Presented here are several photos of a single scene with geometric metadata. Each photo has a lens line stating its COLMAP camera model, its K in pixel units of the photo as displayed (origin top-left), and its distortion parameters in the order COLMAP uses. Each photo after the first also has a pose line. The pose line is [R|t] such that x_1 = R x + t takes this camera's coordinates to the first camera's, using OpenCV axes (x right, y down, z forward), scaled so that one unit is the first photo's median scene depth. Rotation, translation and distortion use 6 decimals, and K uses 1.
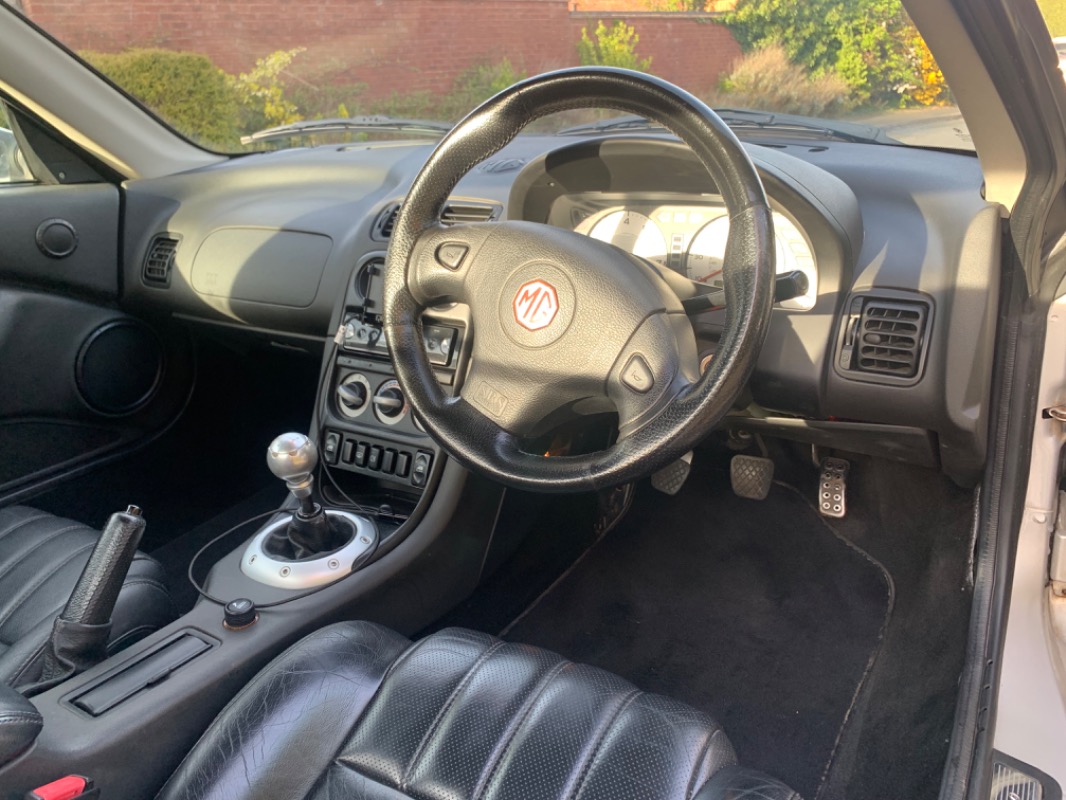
lens RADIAL K [[826.7, 0, 543.7], [0, 826.7, 393.1], [0, 0, 1]] dist [0.006947, -0.000307]
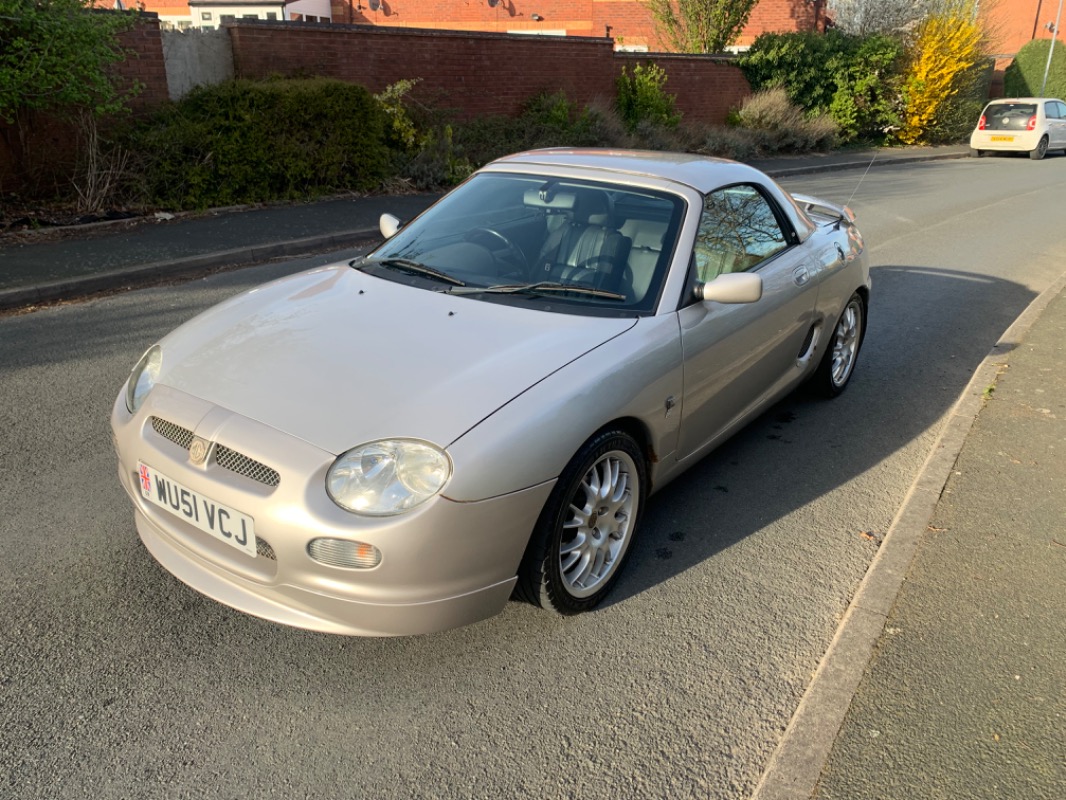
lens RADIAL K [[826.7, 0, 522.2], [0, 826.7, 389.0], [0, 0, 1]] dist [0.006947, -0.000307]
pose [[0.996098, 0.088248, 0.000063, -0.066612], [-0.088244, 0.996038, 0.011000, 0.038745], [0.000908, -0.010963, 0.999939, -0.257996]]
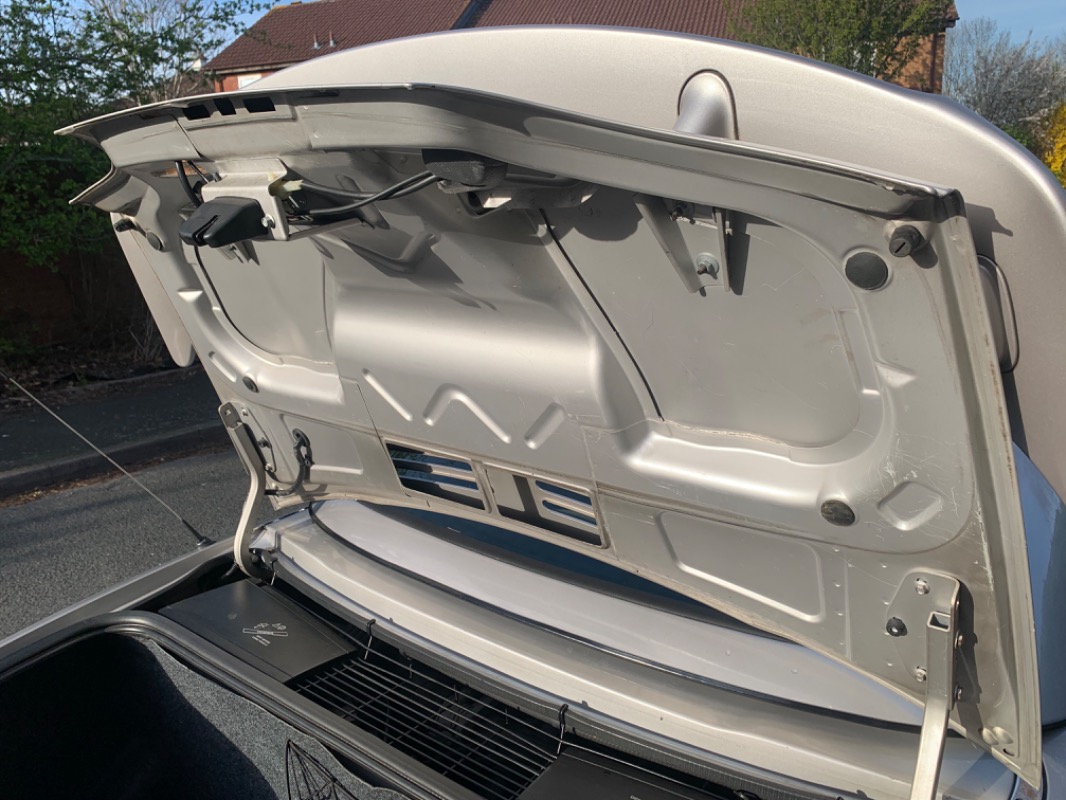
lens RADIAL K [[826.7, 0, 529.7], [0, 826.7, 389.9], [0, 0, 1]] dist [0.006947, -0.000307]
pose [[0.991004, 0.057571, -0.120820, -0.078132], [-0.070880, 0.991520, -0.108919, -0.003326], [0.113525, 0.116503, 0.986681, -0.136242]]
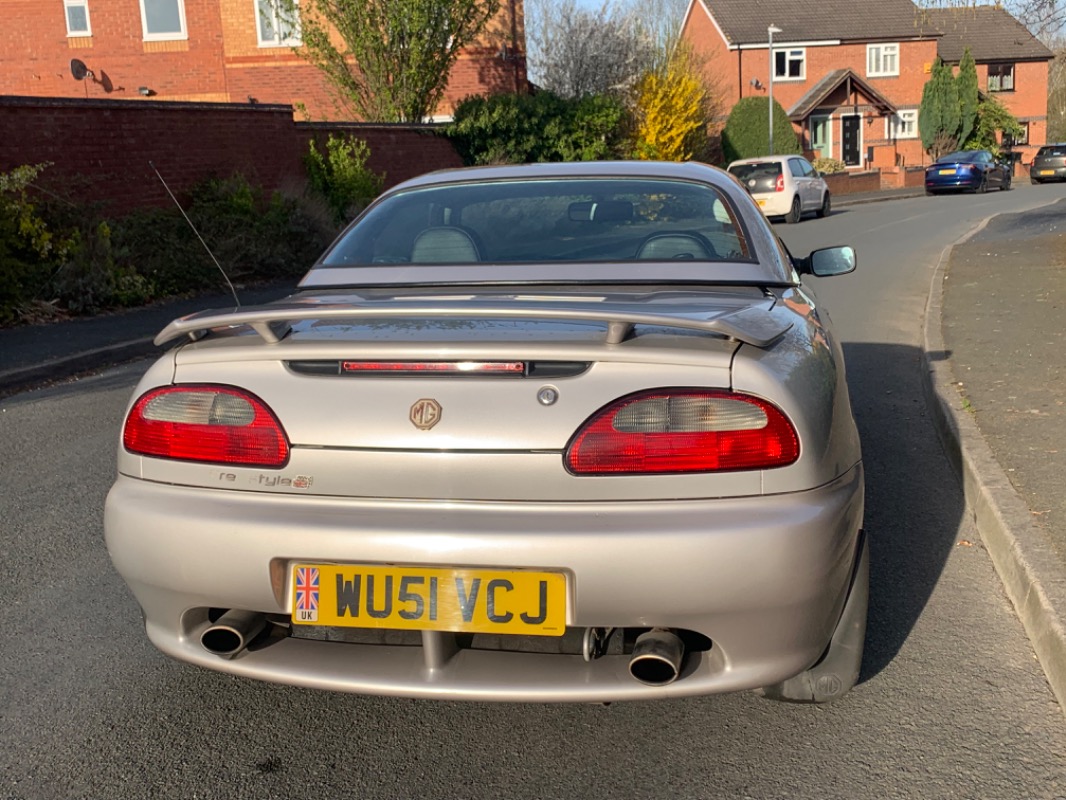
lens RADIAL K [[1163.2, 0, 531.6], [0, 1163.2, 405.6], [0, 0, 1]] dist [0.030533, 0.000000]
pose [[0.946984, -0.041857, 0.318543, -0.163045], [0.094522, 0.983894, -0.151717, 0.077749], [-0.307062, 0.173783, 0.935688, -0.265556]]
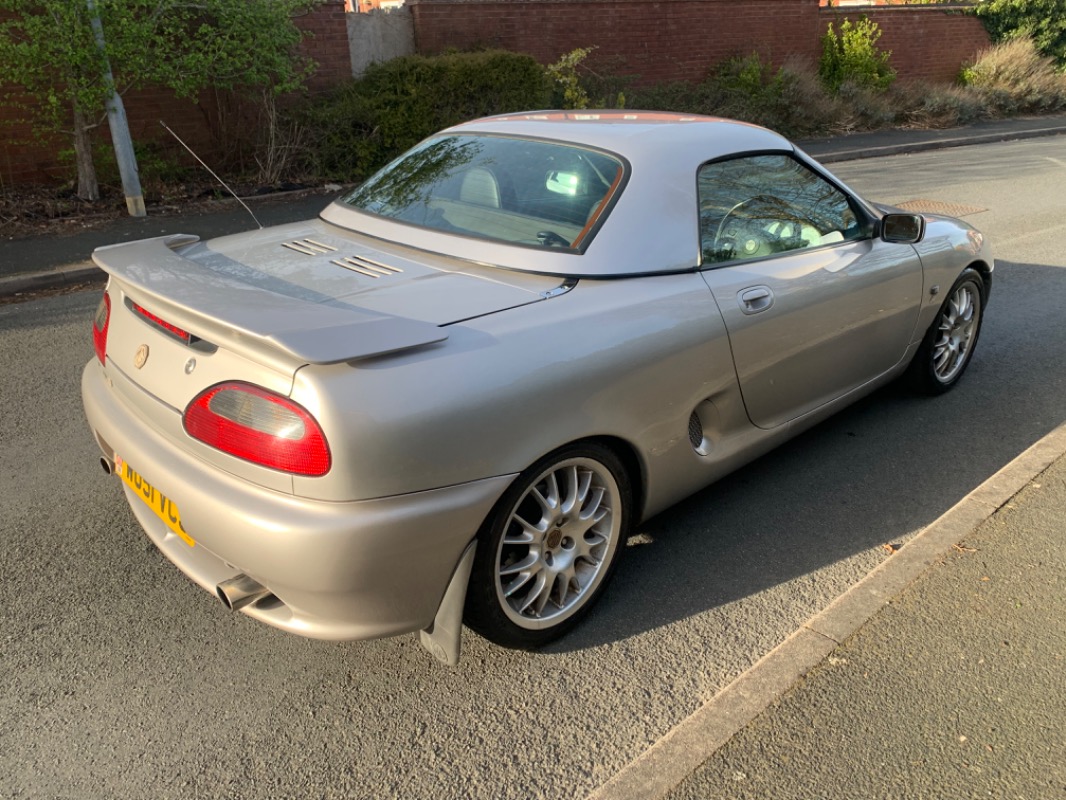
lens RADIAL K [[826.7, 0, 529.8], [0, 826.7, 383.0], [0, 0, 1]] dist [0.006947, -0.000307]
pose [[0.958976, 0.140247, -0.246366, 0.002989], [-0.129074, 0.989756, 0.061016, 0.032876], [0.252399, -0.026713, 0.967254, -0.235105]]
